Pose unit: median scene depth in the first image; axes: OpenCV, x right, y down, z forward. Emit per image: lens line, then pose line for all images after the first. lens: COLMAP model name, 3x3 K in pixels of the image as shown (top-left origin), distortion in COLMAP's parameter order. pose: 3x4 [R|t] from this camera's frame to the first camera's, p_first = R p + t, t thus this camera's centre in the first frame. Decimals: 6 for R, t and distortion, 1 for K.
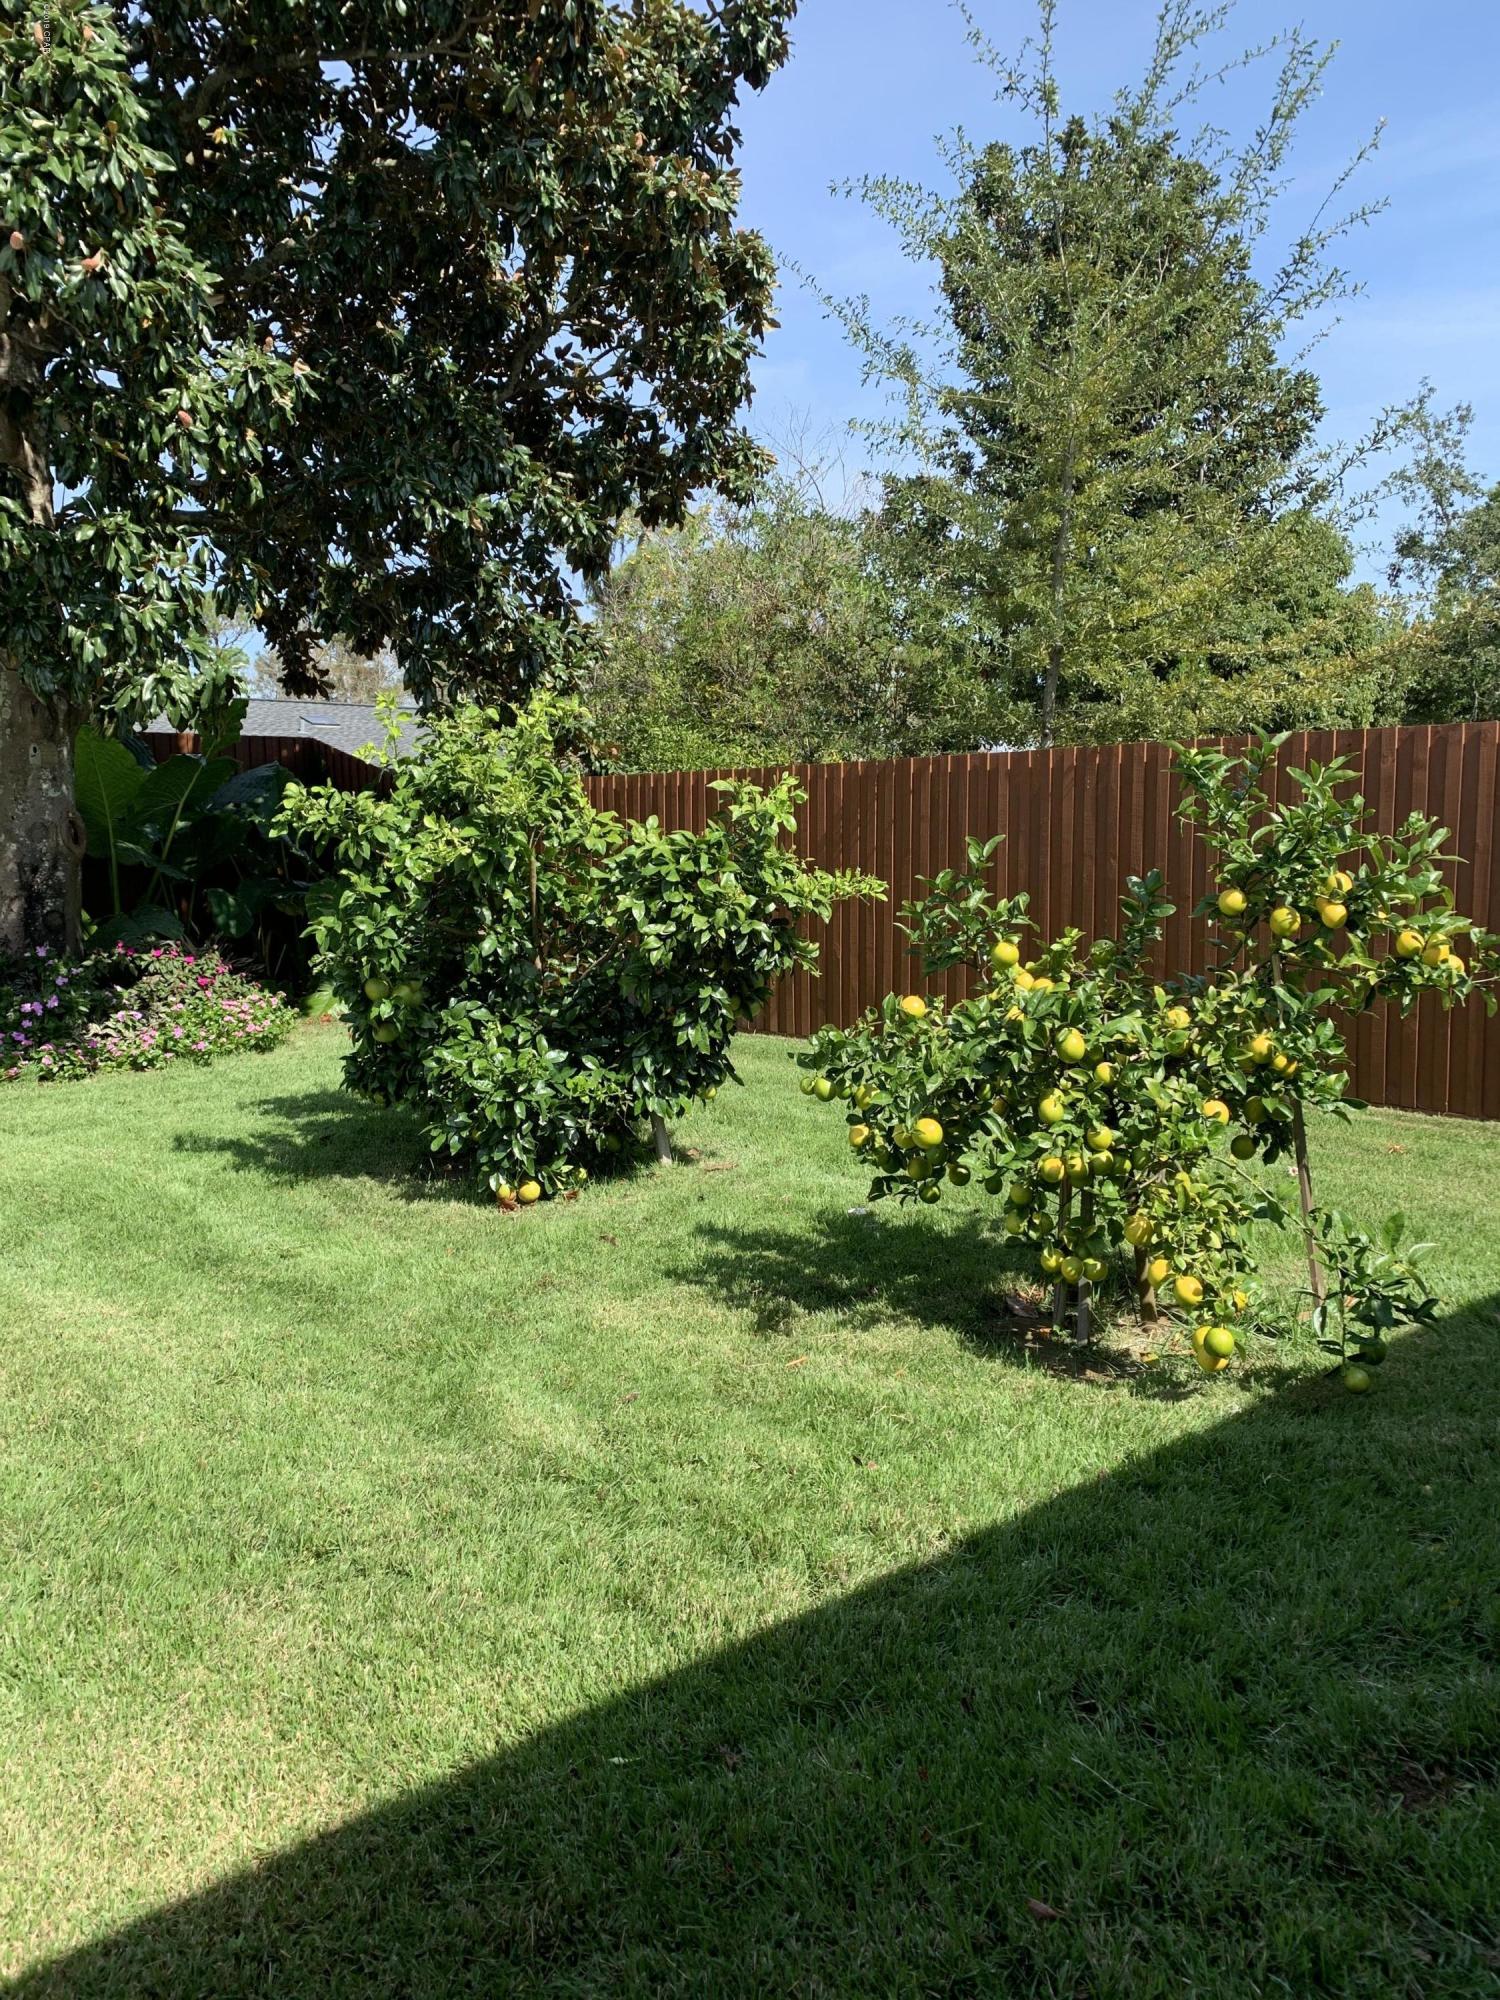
lens RADIAL K [[1515.0, 0, 742.6], [0, 1515.0, 1010.2], [0, 0, 1]] dist [0.024100, -0.030792]
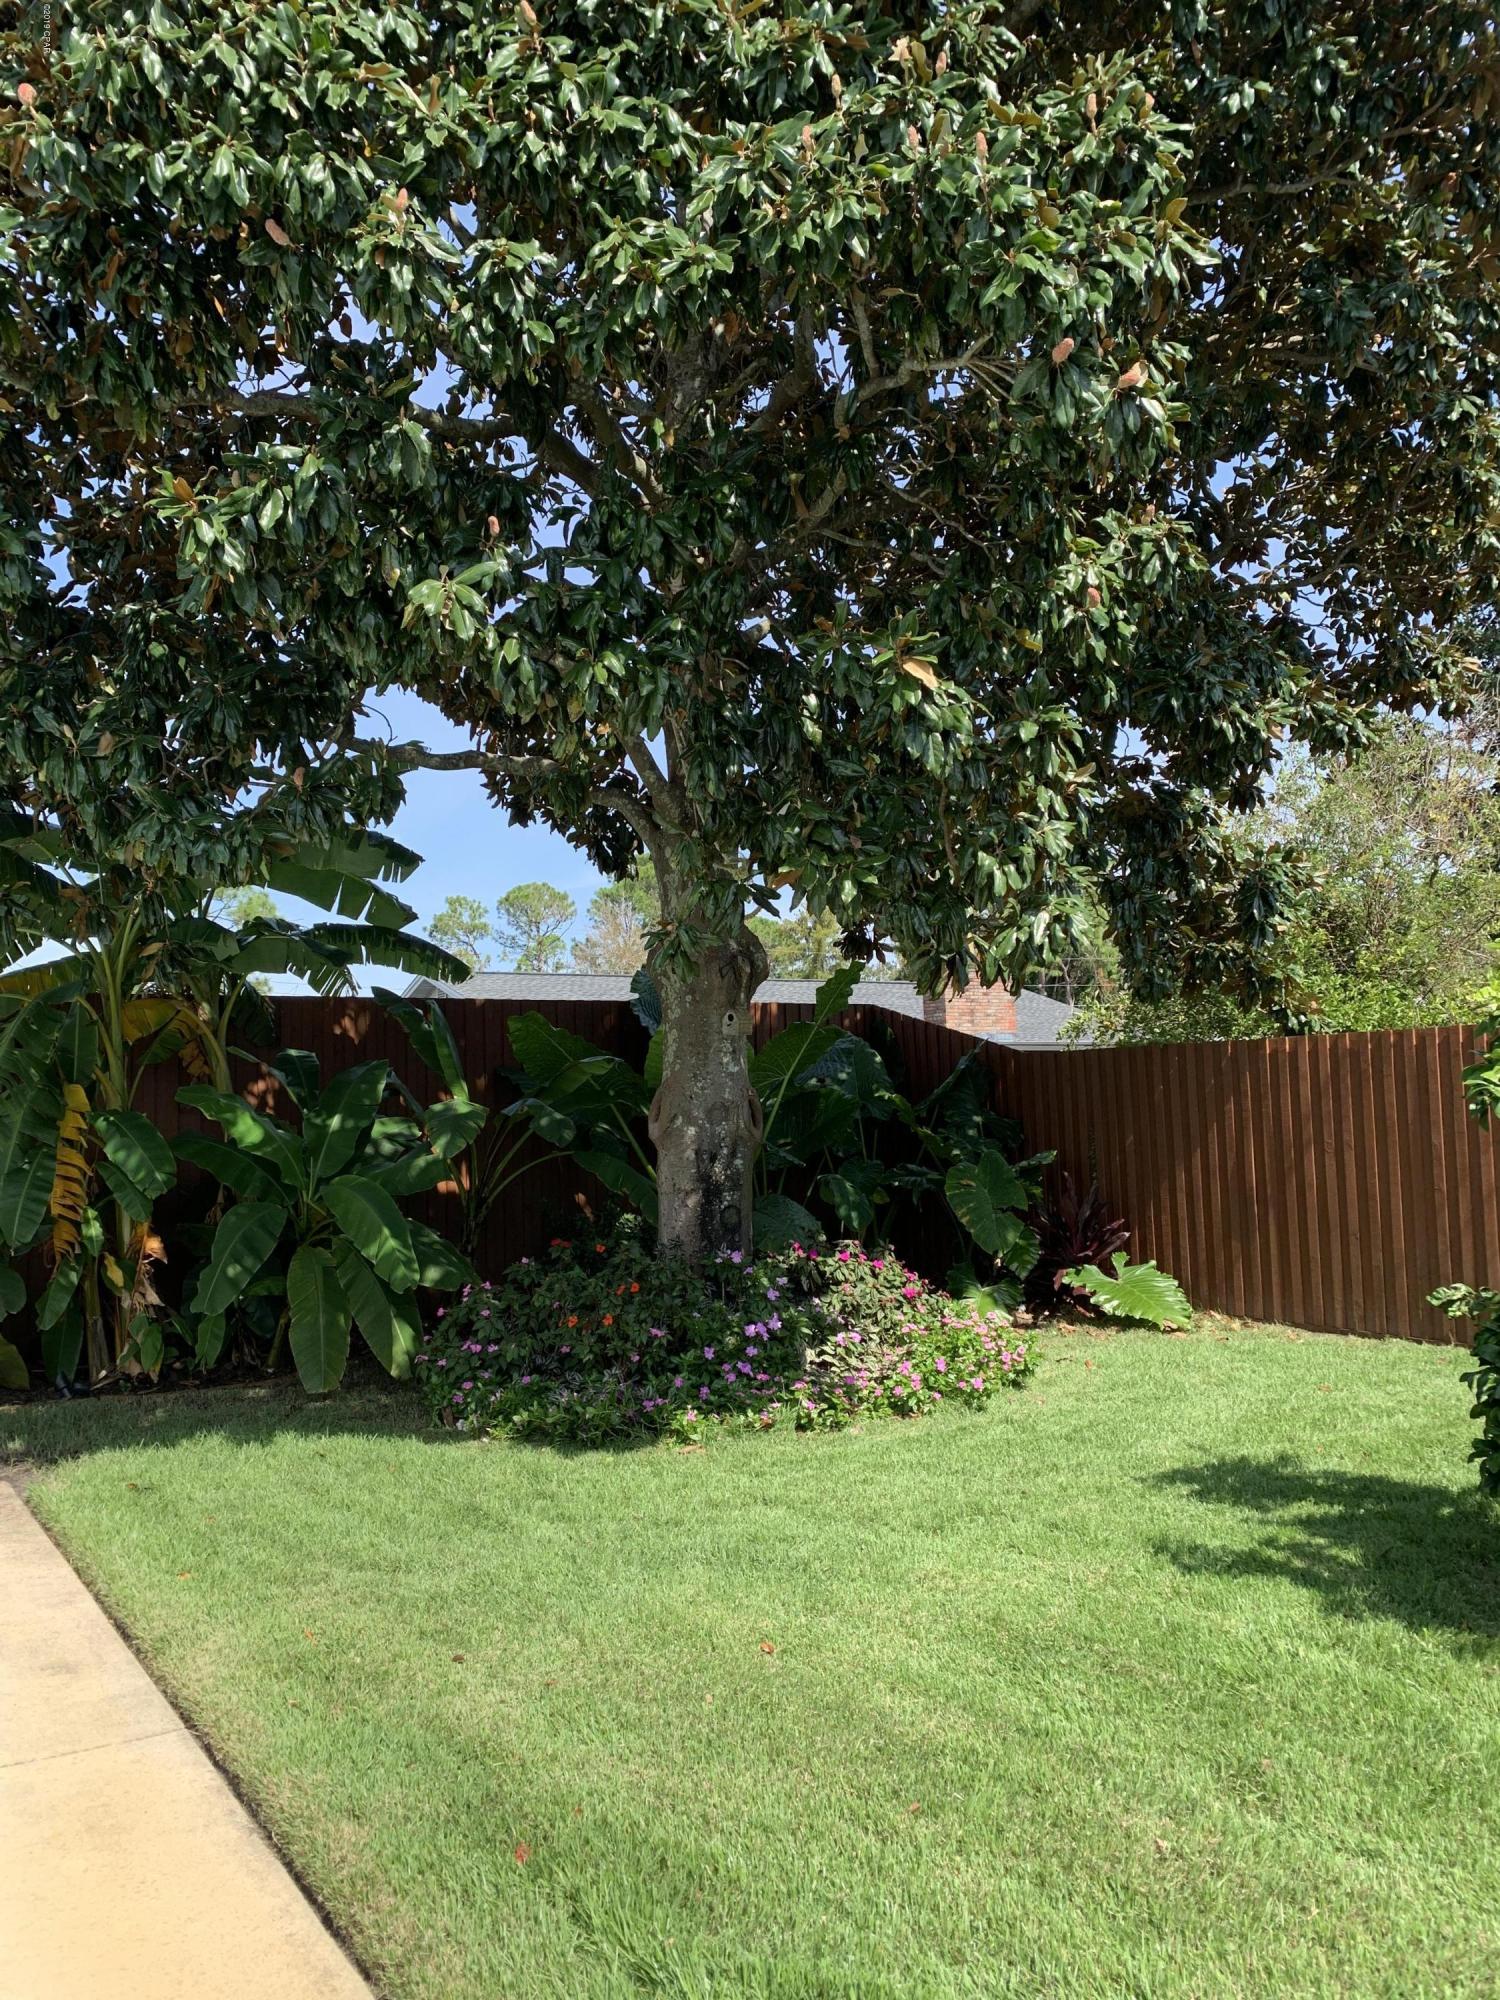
lens RADIAL K [[1515.0, 0, 759.2], [0, 1515.0, 995.6], [0, 0, 1]] dist [0.024100, -0.030792]
pose [[0.985907, -0.026361, -0.165201, -0.329509], [-0.004875, 0.982561, -0.185877, -0.026788], [0.167220, 0.184063, 0.968586, 0.186840]]
